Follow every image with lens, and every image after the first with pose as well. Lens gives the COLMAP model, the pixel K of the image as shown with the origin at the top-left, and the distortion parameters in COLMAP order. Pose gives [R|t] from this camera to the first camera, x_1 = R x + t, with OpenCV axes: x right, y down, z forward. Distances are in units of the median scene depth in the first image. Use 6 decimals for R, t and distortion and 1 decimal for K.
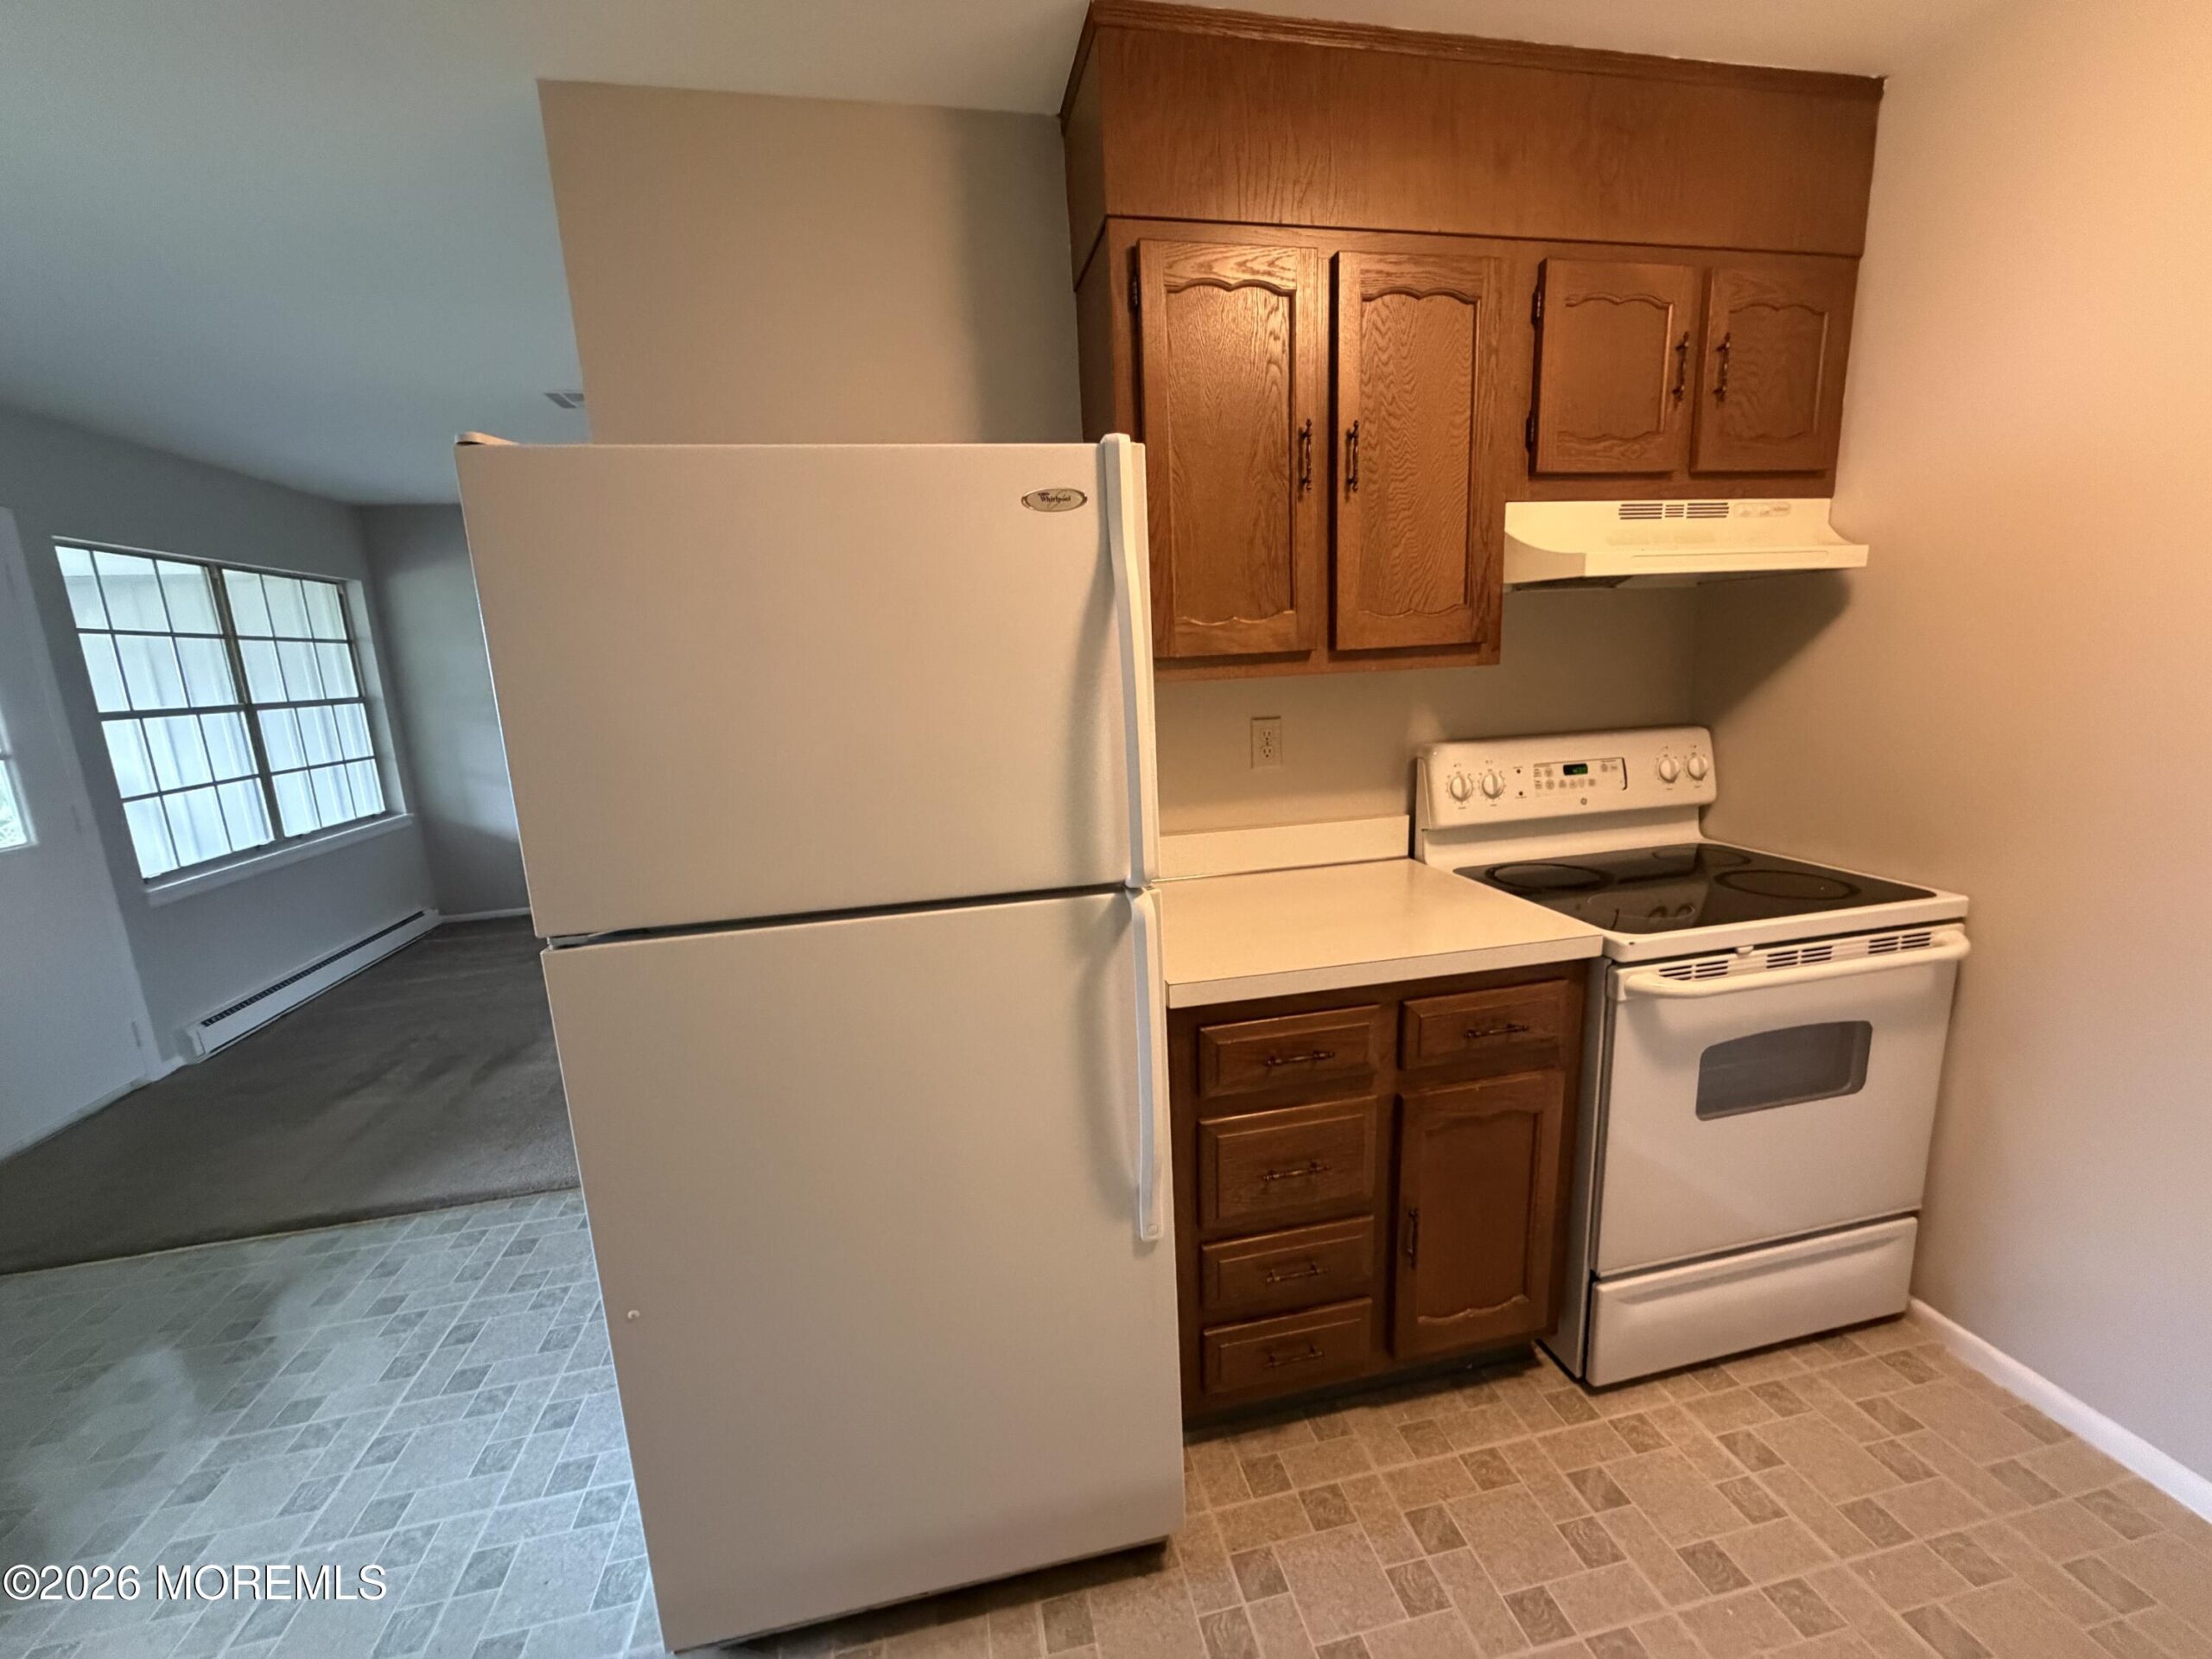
lens RADIAL K [[880.7, 0, 1108.7], [0, 880.7, 838.6], [0, 0, 1]] dist [-0.000508, 0.000224]
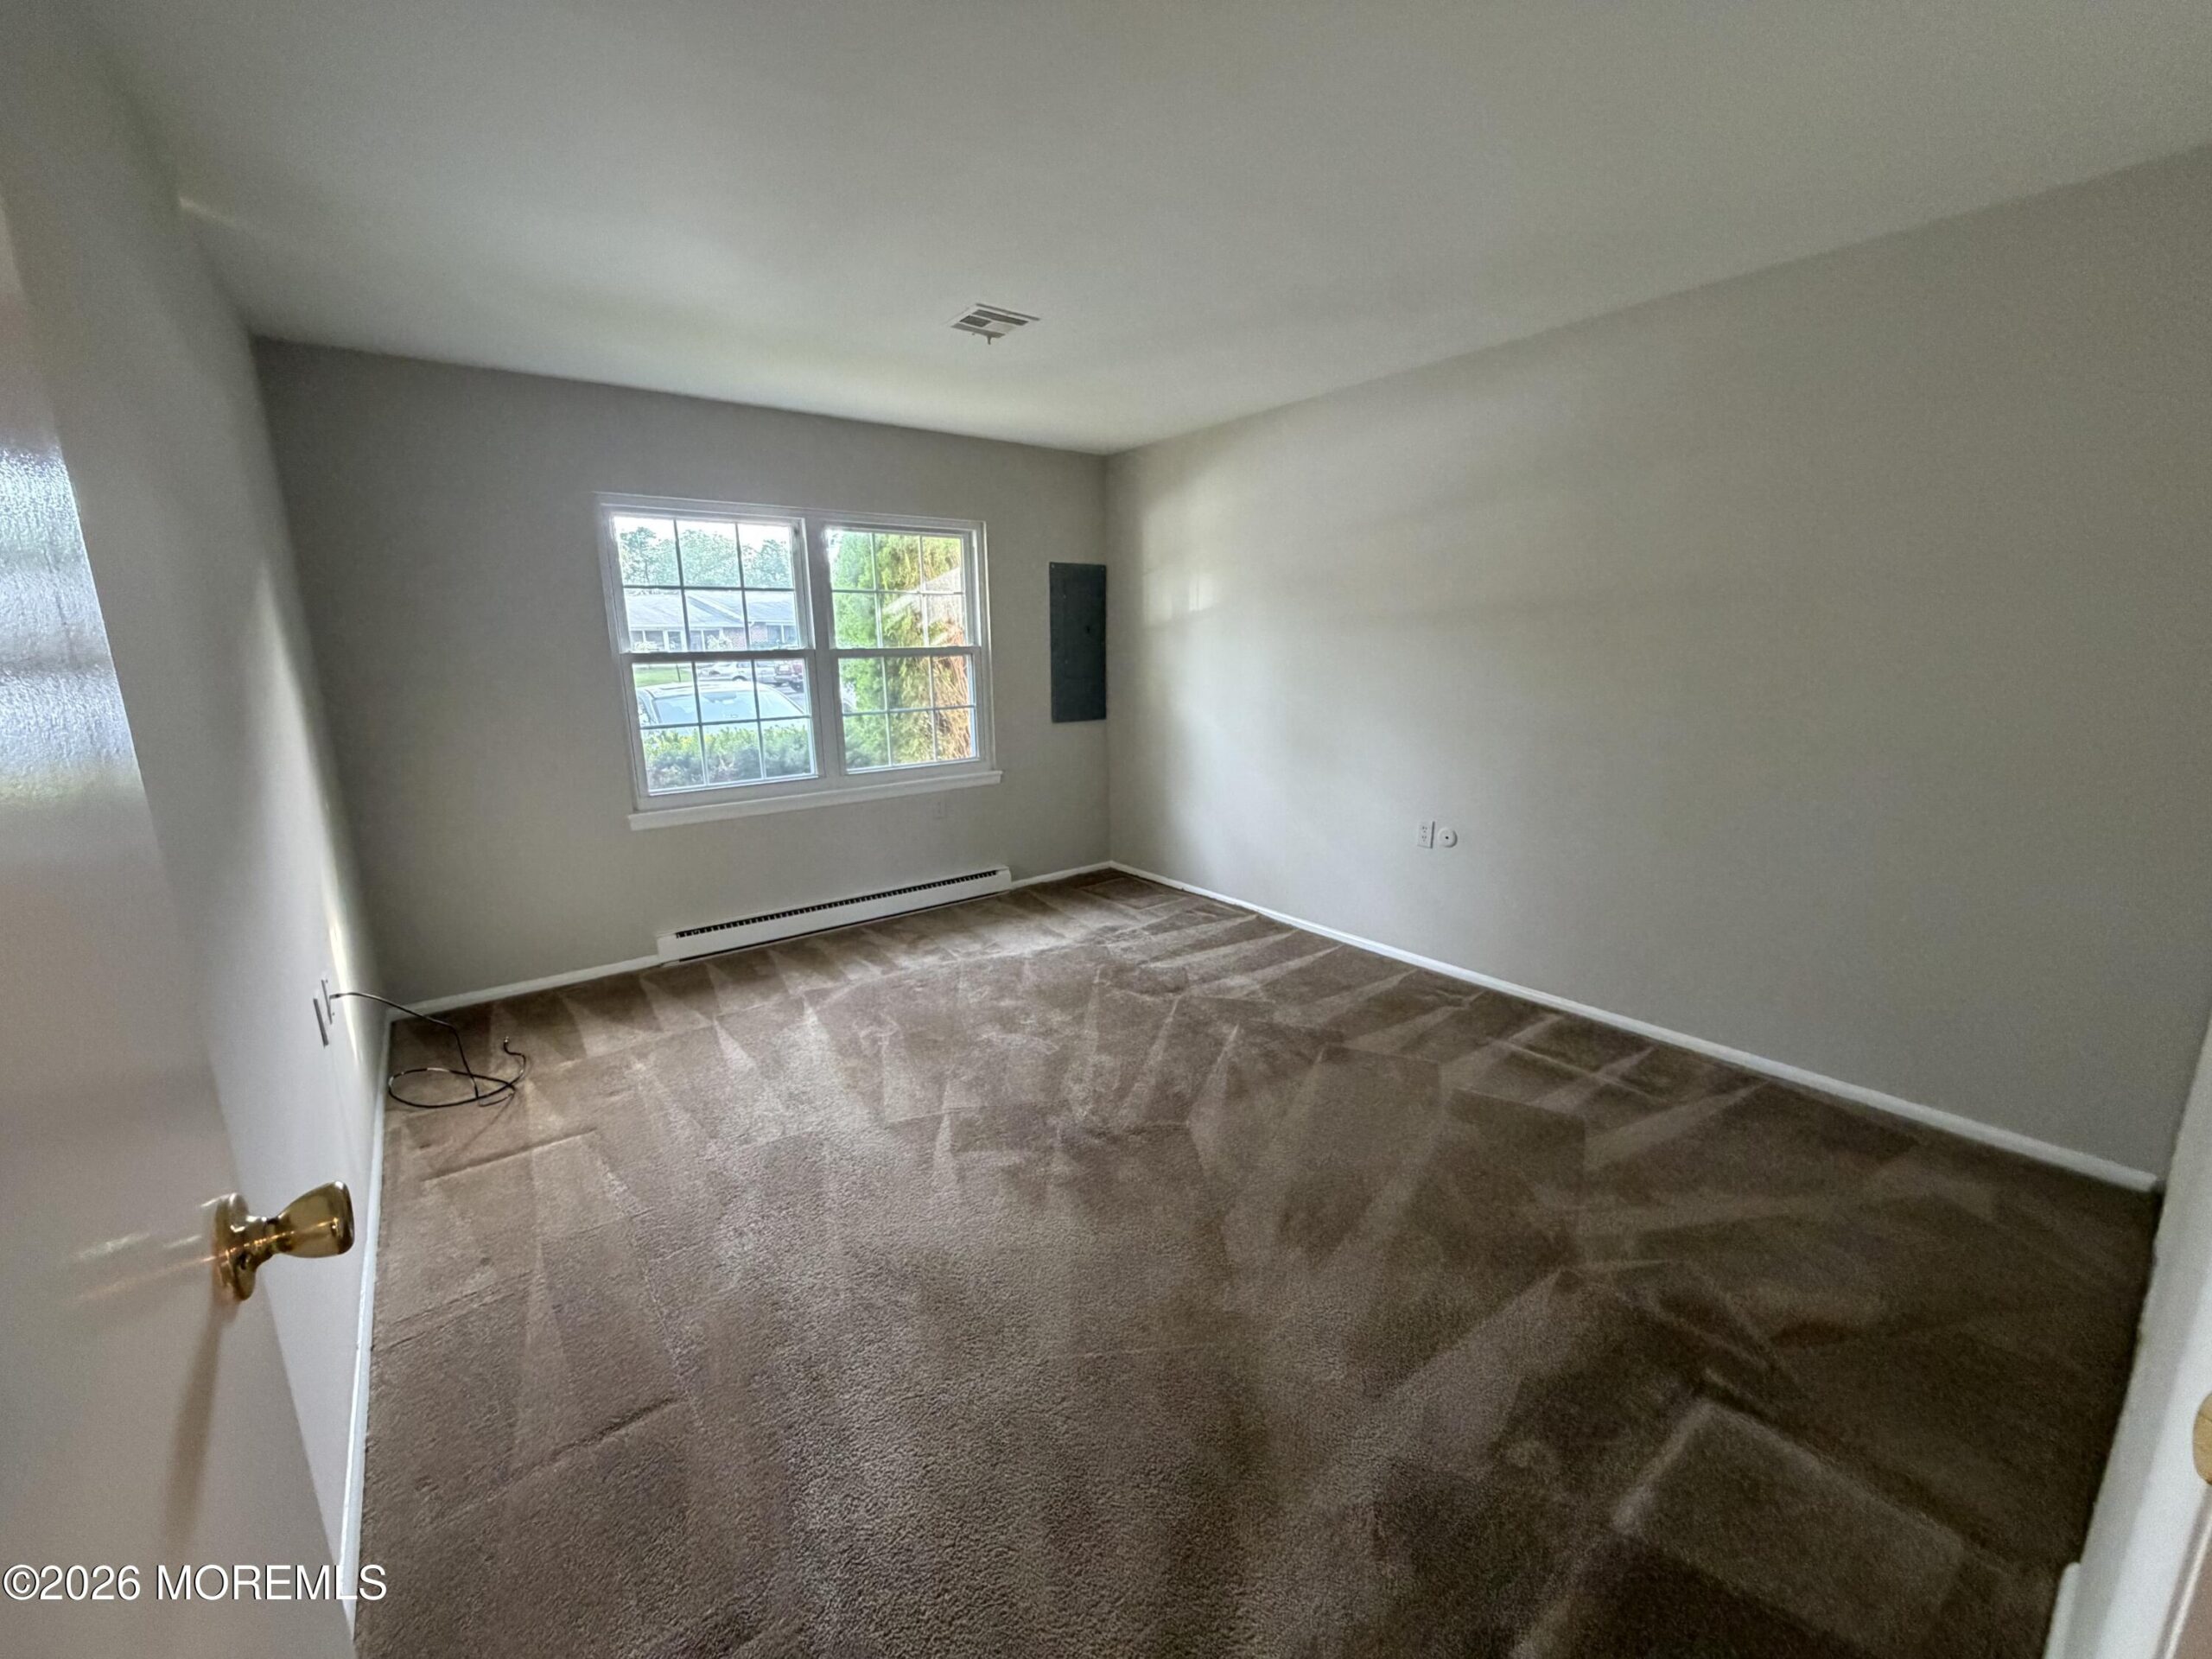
lens RADIAL K [[880.7, 0, 1098.9], [0, 880.7, 843.2], [0, 0, 1]] dist [-0.000508, 0.000224]
pose [[0.427238, 0.229021, -0.874652, 0.171417], [-0.176486, 0.969903, 0.167754, -0.185533], [0.886747, 0.082693, 0.454799, 0.925016]]
